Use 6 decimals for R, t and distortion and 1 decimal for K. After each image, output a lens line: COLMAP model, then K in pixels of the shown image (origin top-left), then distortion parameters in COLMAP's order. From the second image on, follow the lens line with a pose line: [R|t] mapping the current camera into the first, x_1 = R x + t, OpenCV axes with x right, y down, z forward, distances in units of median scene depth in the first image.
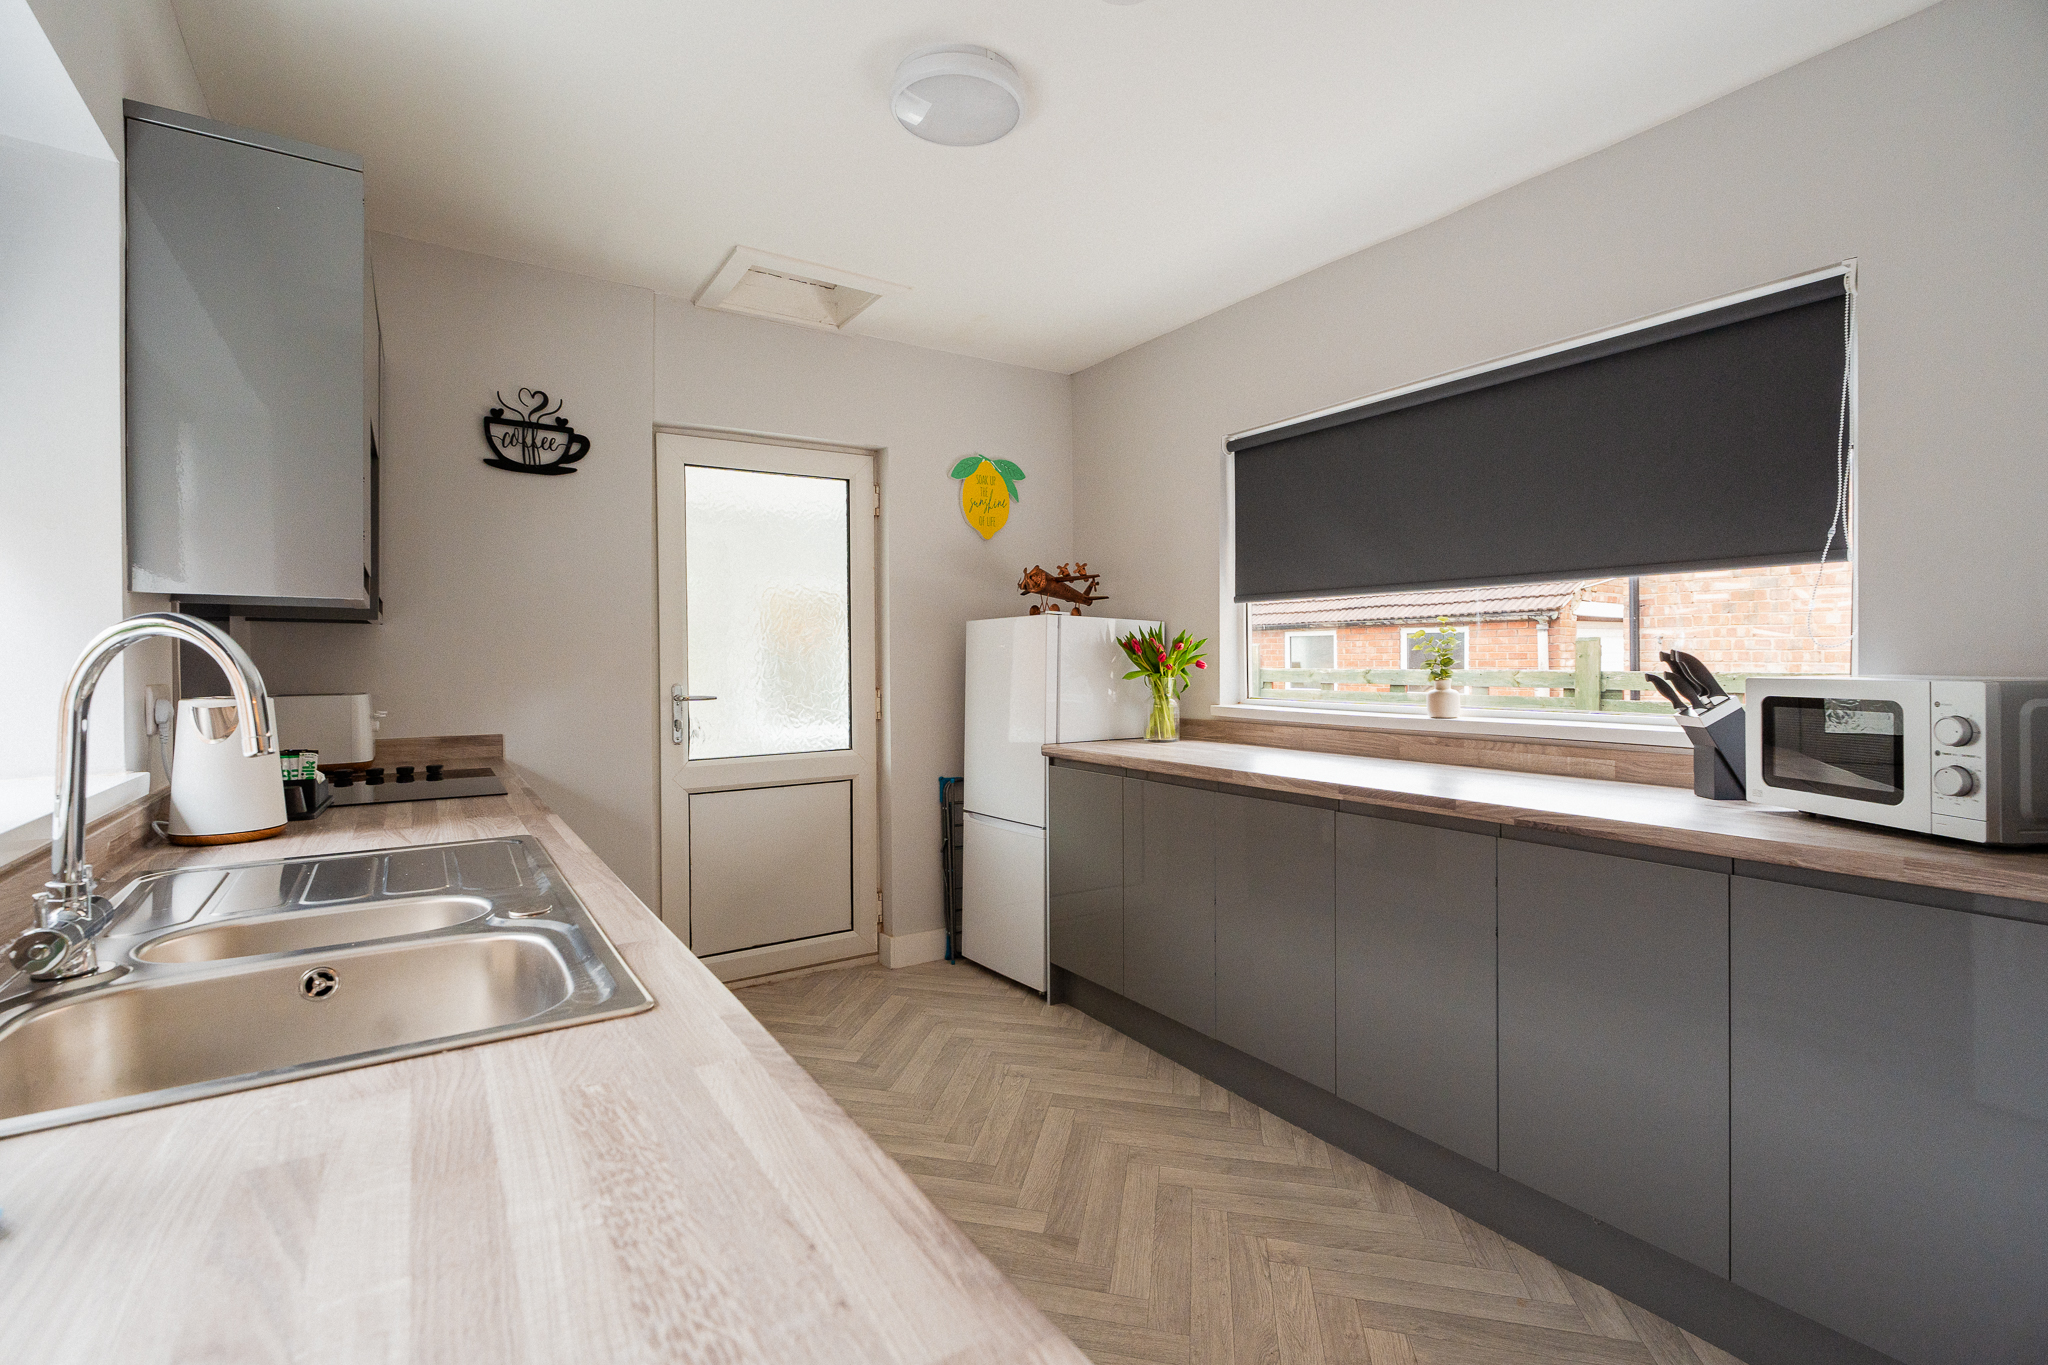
lens RADIAL K [[934.6, 0, 1023.9], [0, 934.6, 670.0], [0, 0, 1]] dist [-0.001516, 0.000054]
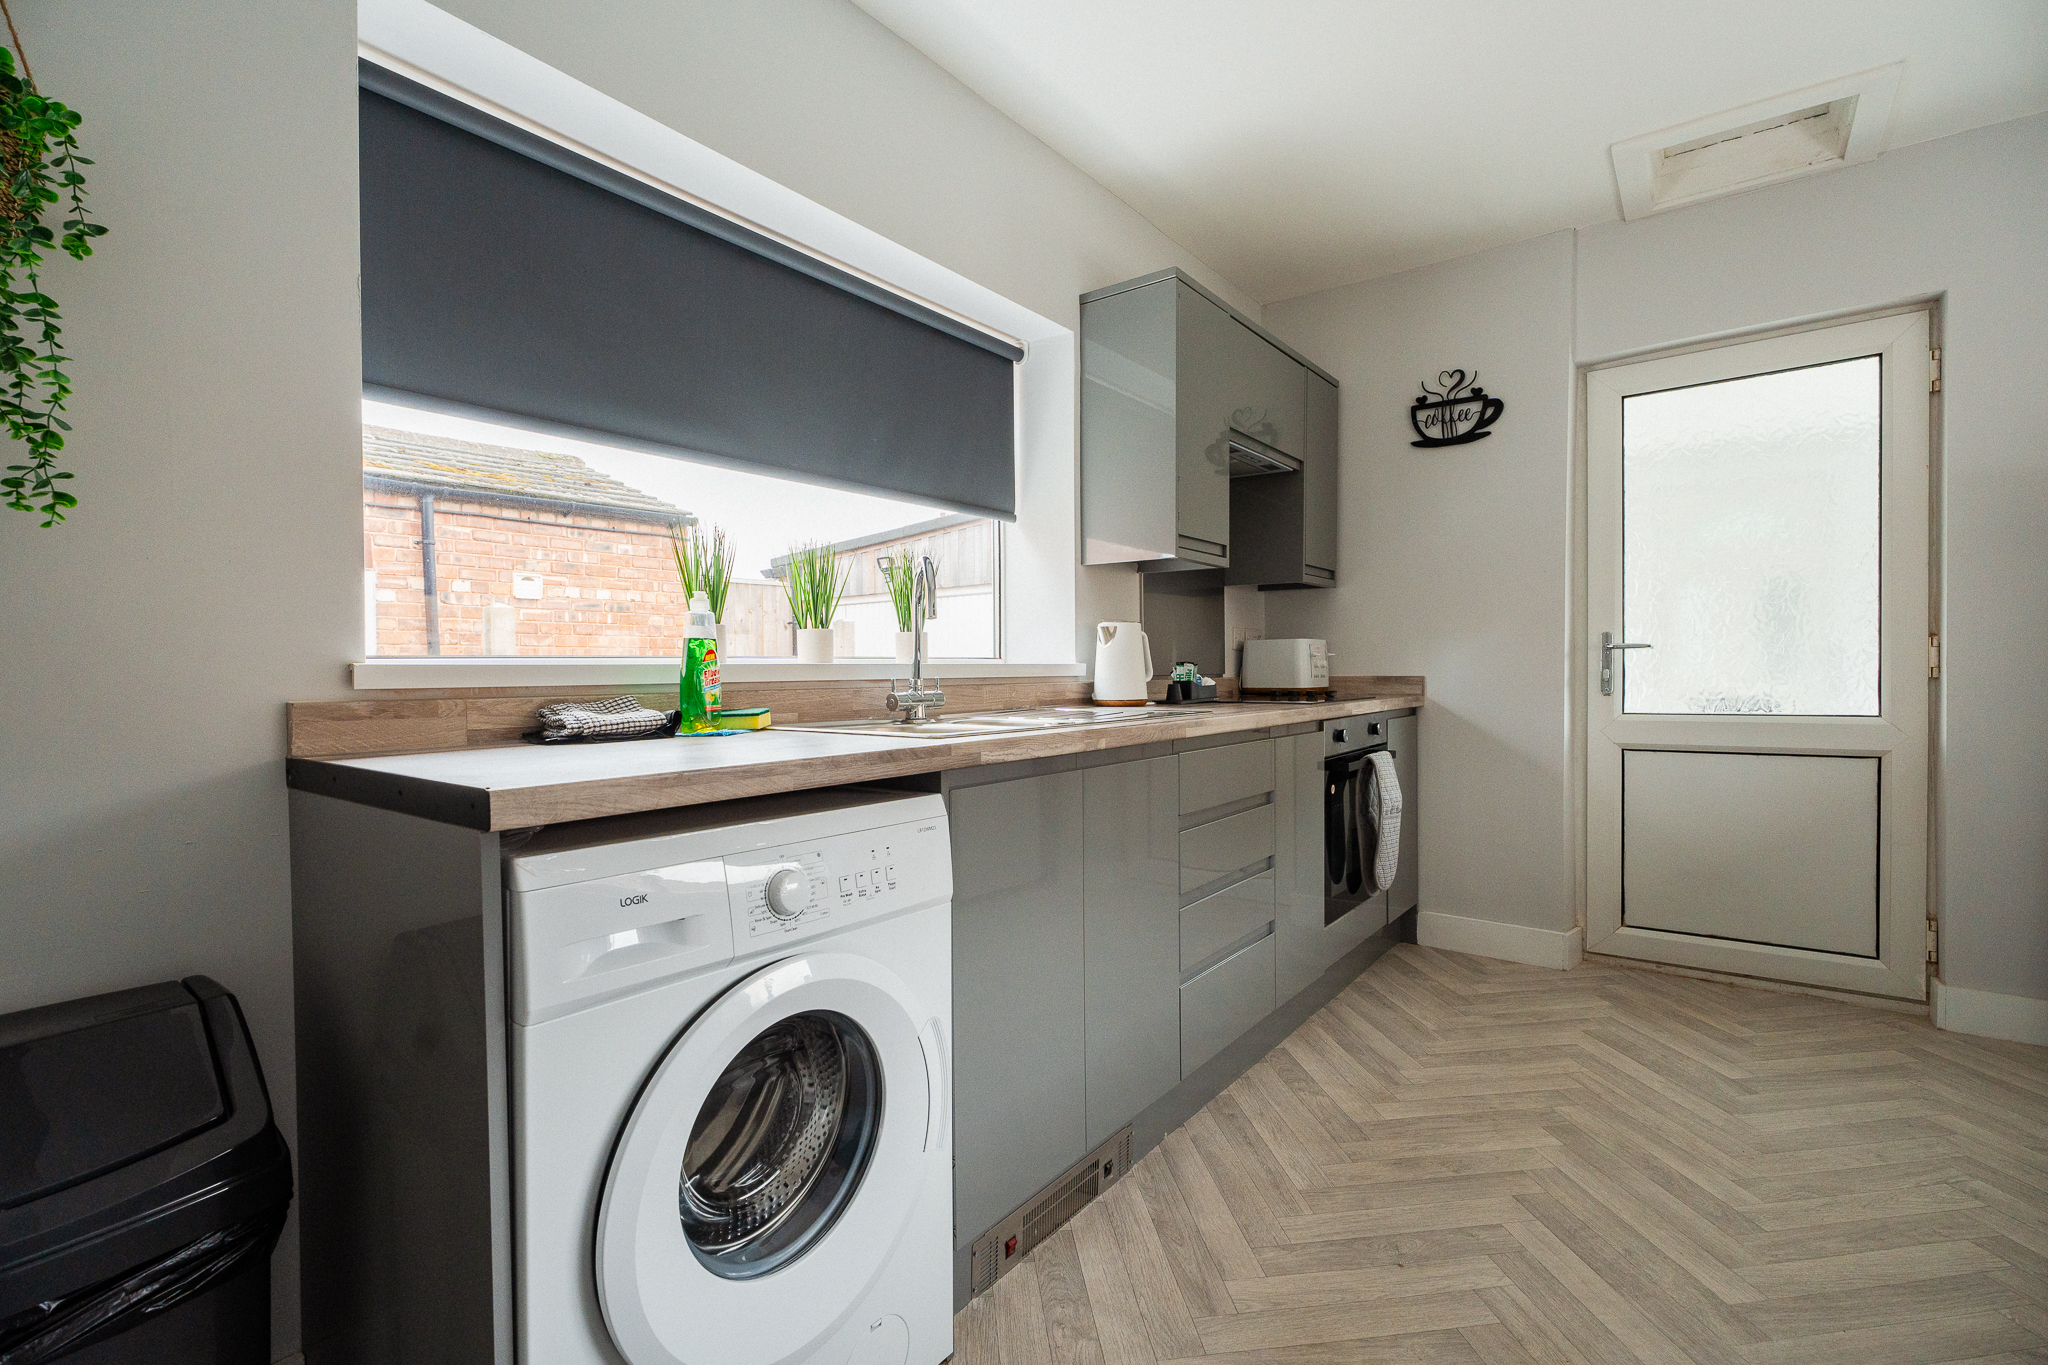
lens RADIAL K [[929.2, 0, 1024.0], [0, 929.2, 682.5], [0, 0, 1]] dist [-0.000427, -0.000085]
pose [[0.329761, 0.016184, -0.943926, 0.359120], [0.002539, 0.999834, 0.018029, 0.053070], [0.944061, -0.008342, 0.329665, 0.139856]]
